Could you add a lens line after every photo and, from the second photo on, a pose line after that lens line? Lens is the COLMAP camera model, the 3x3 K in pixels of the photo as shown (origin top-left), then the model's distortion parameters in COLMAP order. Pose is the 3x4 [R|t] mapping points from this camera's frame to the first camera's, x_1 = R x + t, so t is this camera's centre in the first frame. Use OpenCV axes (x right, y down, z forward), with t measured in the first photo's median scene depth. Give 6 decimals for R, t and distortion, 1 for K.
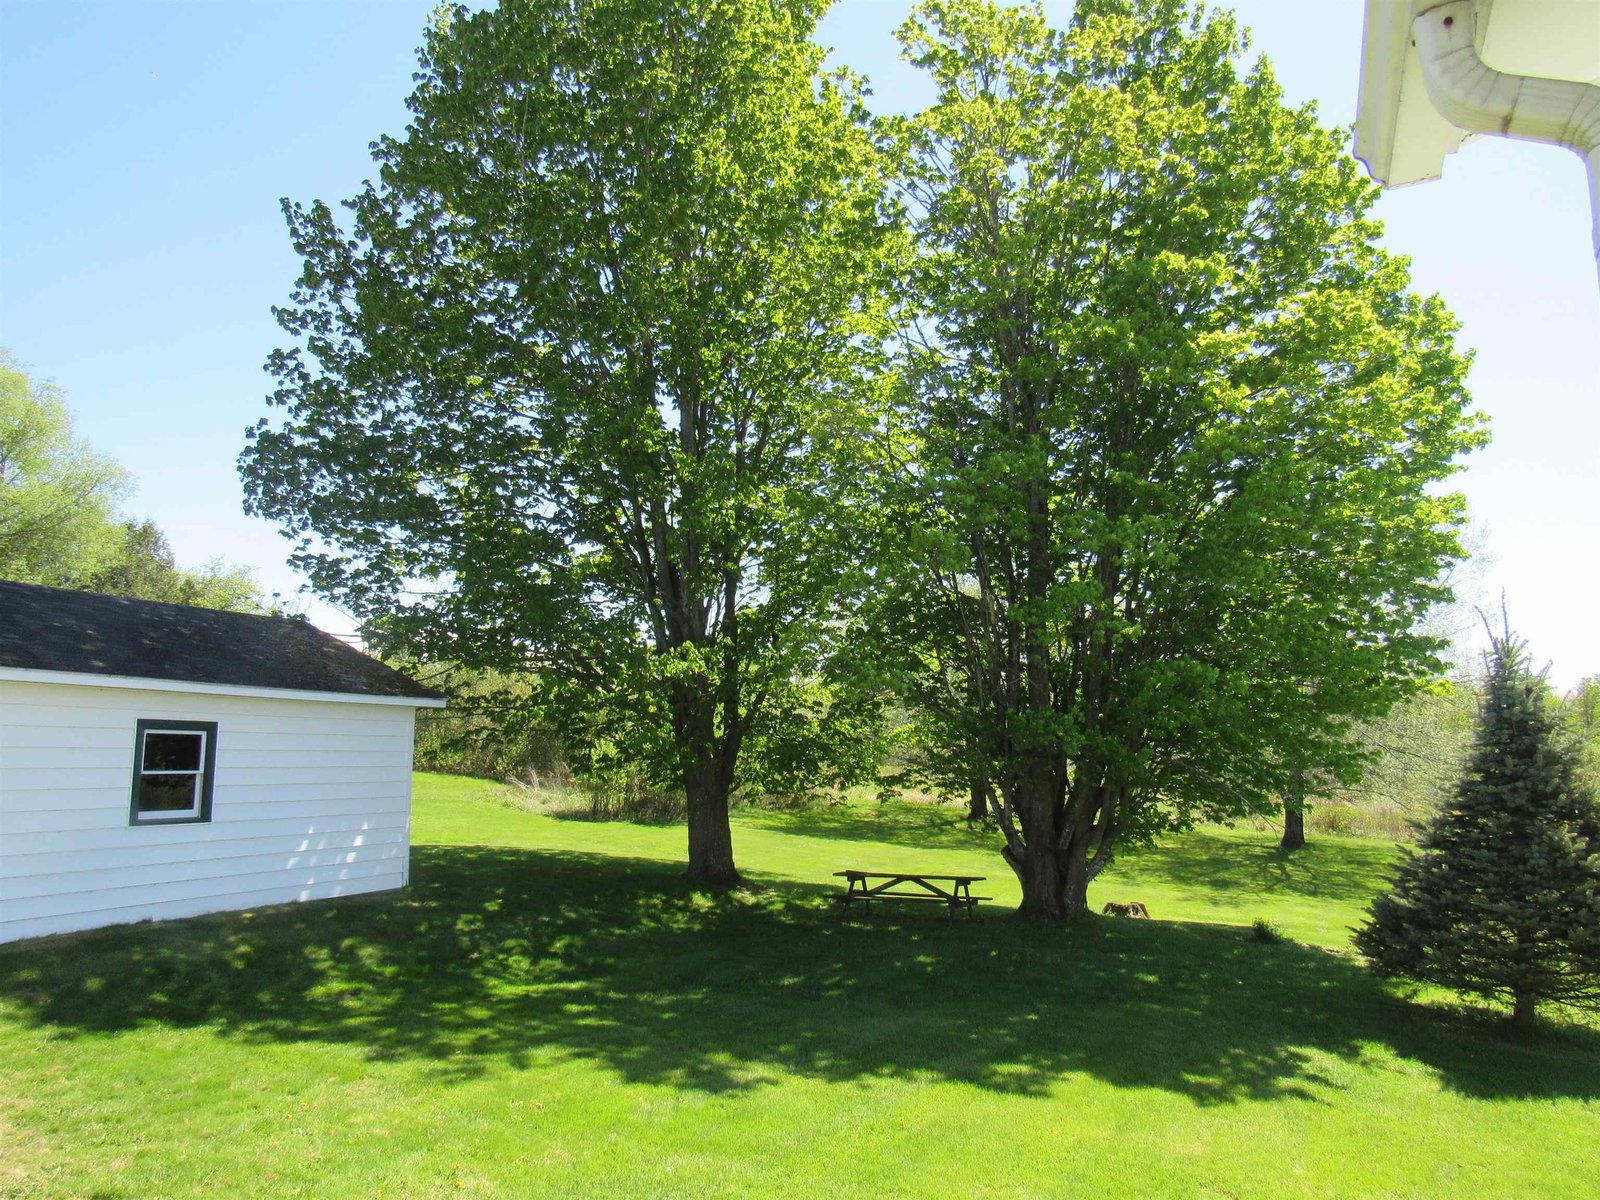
lens RADIAL K [[1187.2, 0, 800.0], [0, 1187.2, 600.0], [0, 0, 1]] dist [-0.021758, 0.004625]
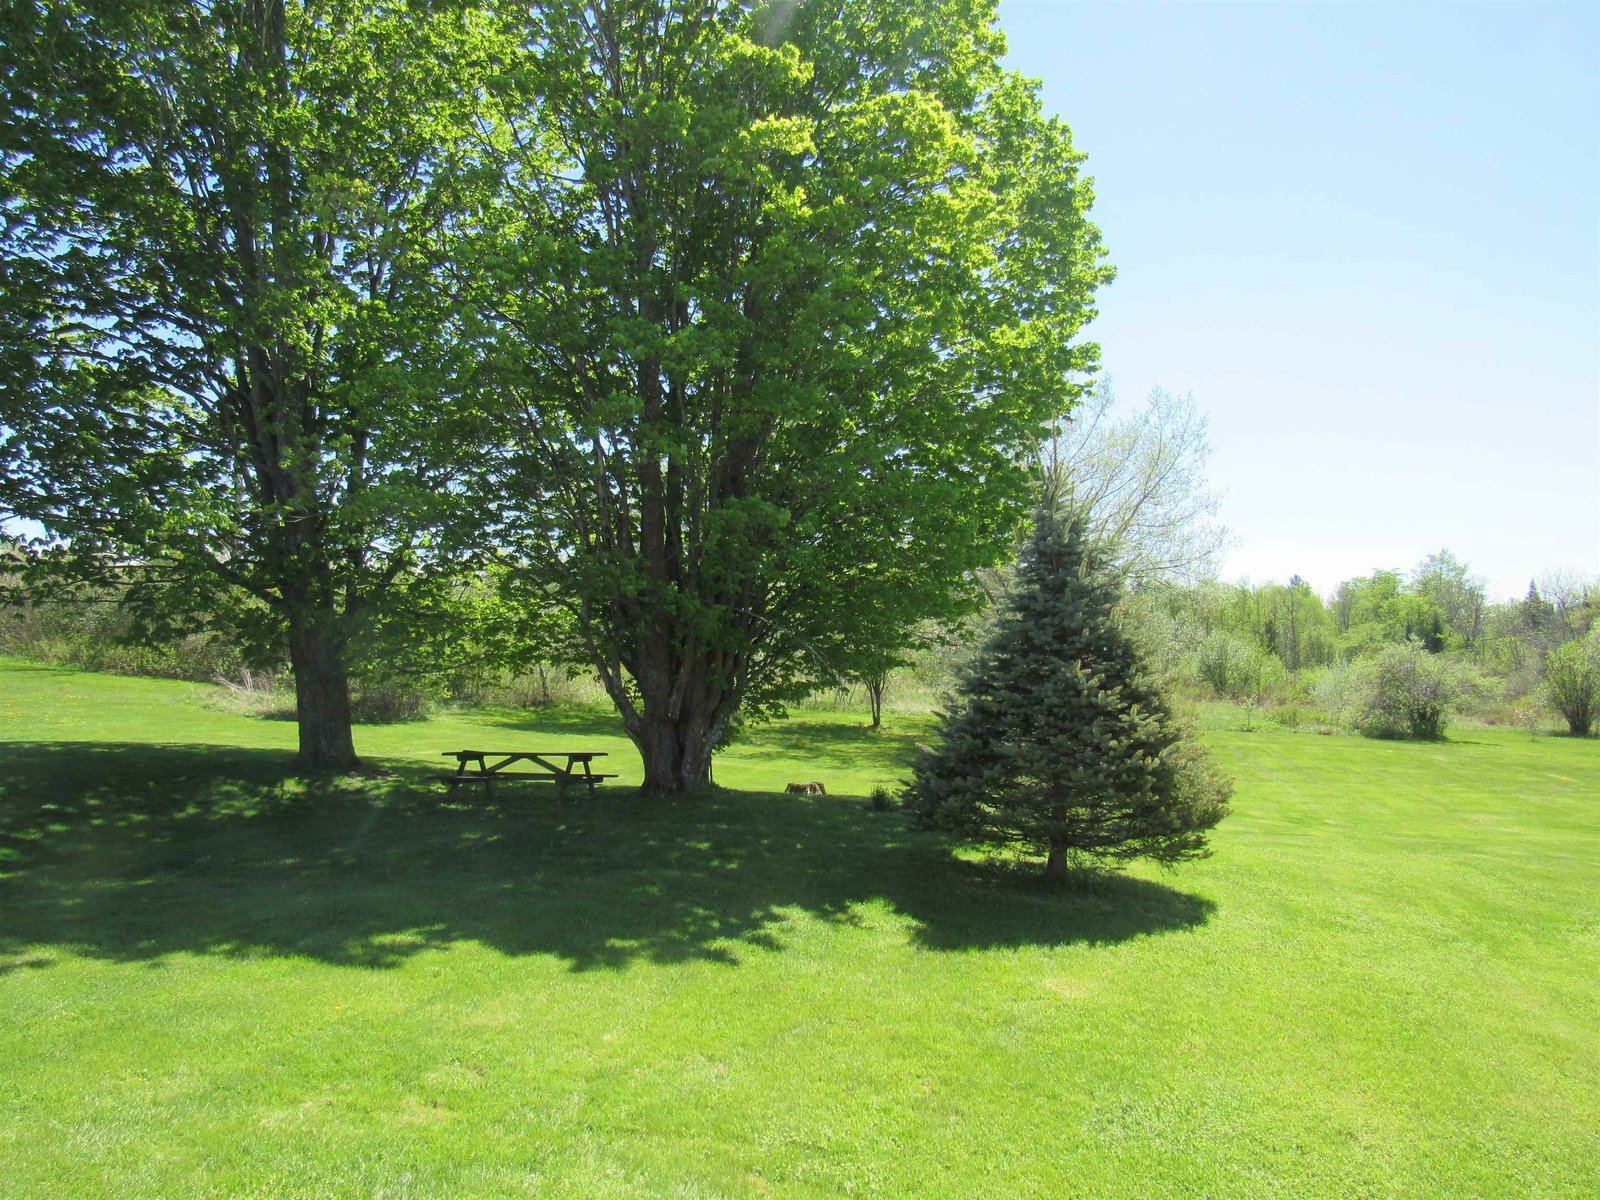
lens RADIAL K [[1187.2, 0, 800.0], [0, 1187.2, 600.0], [0, 0, 1]] dist [-0.021758, 0.004625]
pose [[0.990213, -0.009028, 0.139276, 0.194767], [-0.001447, 0.997188, 0.074924, 0.047912], [-0.139560, -0.074393, 0.987415, 0.072932]]
